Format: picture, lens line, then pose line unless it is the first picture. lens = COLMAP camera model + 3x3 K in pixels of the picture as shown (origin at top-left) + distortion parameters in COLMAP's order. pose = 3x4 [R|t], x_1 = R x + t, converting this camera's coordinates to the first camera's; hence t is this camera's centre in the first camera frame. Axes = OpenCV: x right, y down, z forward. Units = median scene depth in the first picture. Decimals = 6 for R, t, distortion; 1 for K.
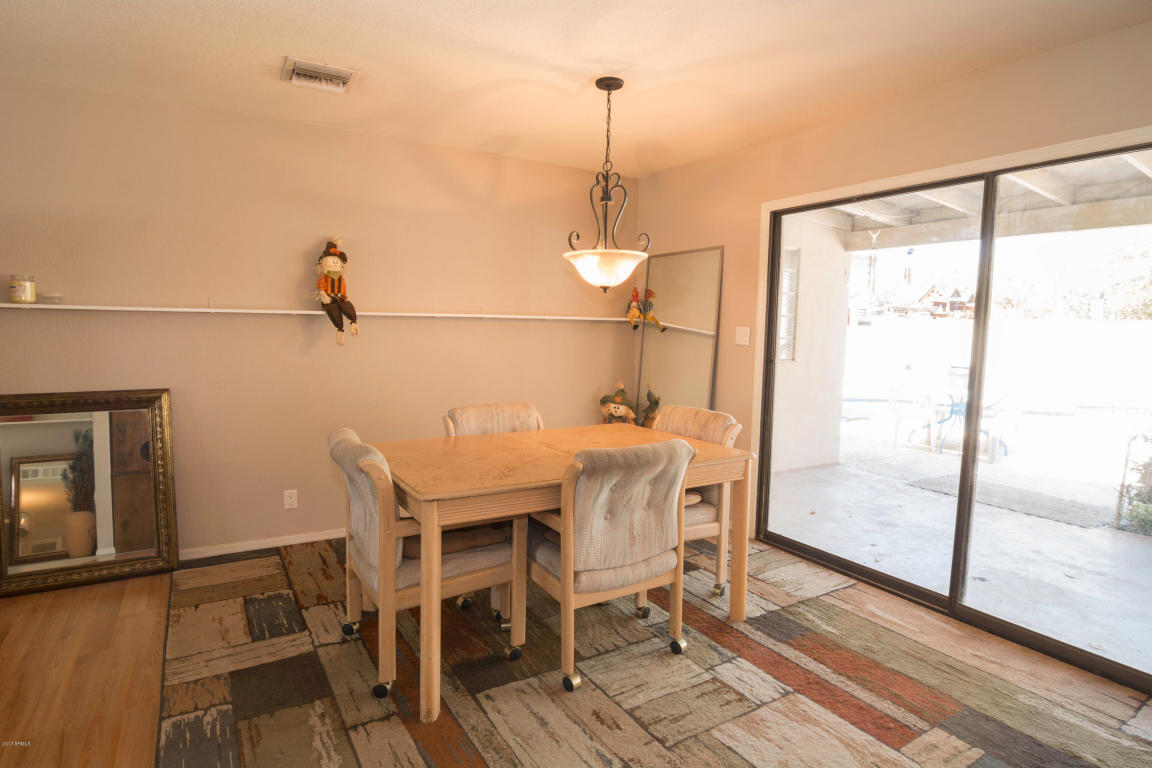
lens RADIAL K [[615.1, 0, 575.3], [0, 615.1, 382.6], [0, 0, 1]] dist [-0.011367, -0.003404]
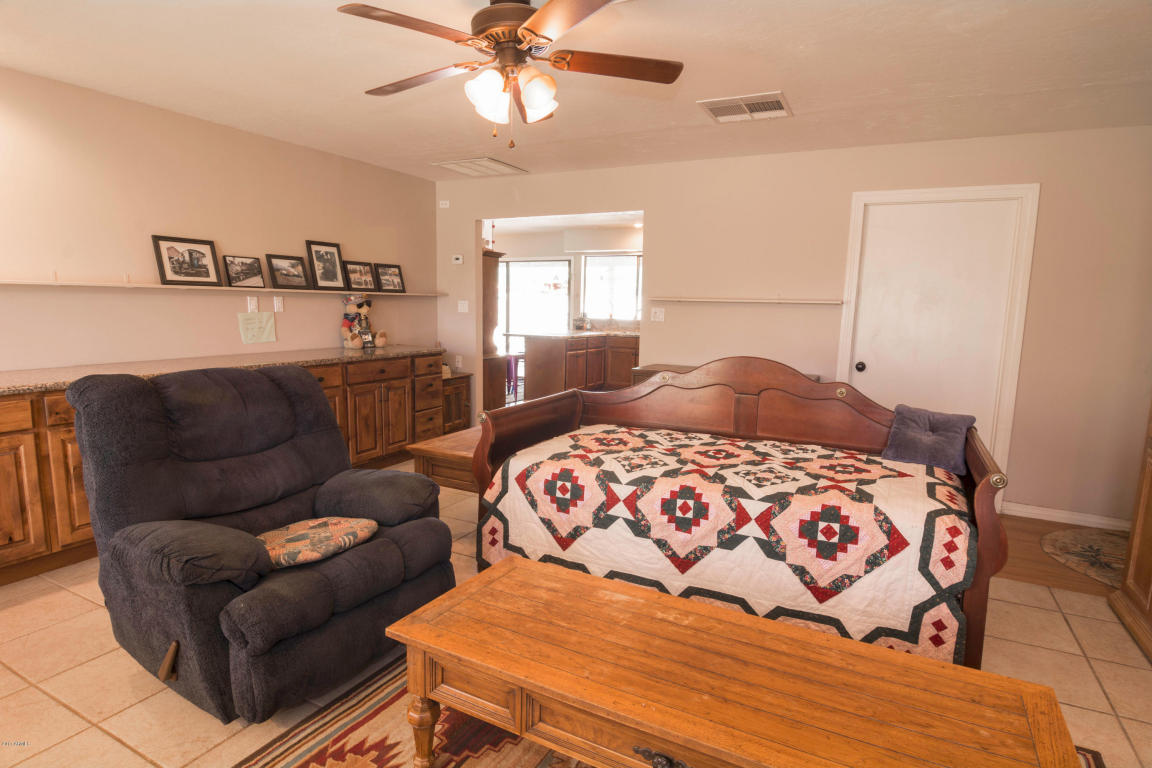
lens RADIAL K [[615.1, 0, 579.0], [0, 615.1, 387.9], [0, 0, 1]] dist [-0.011367, -0.003404]
pose [[0.505443, 0.114624, -0.855212, 1.969567], [-0.095671, 0.992471, 0.076478, 0.001674], [0.857540, 0.043163, 0.512604, 0.290944]]
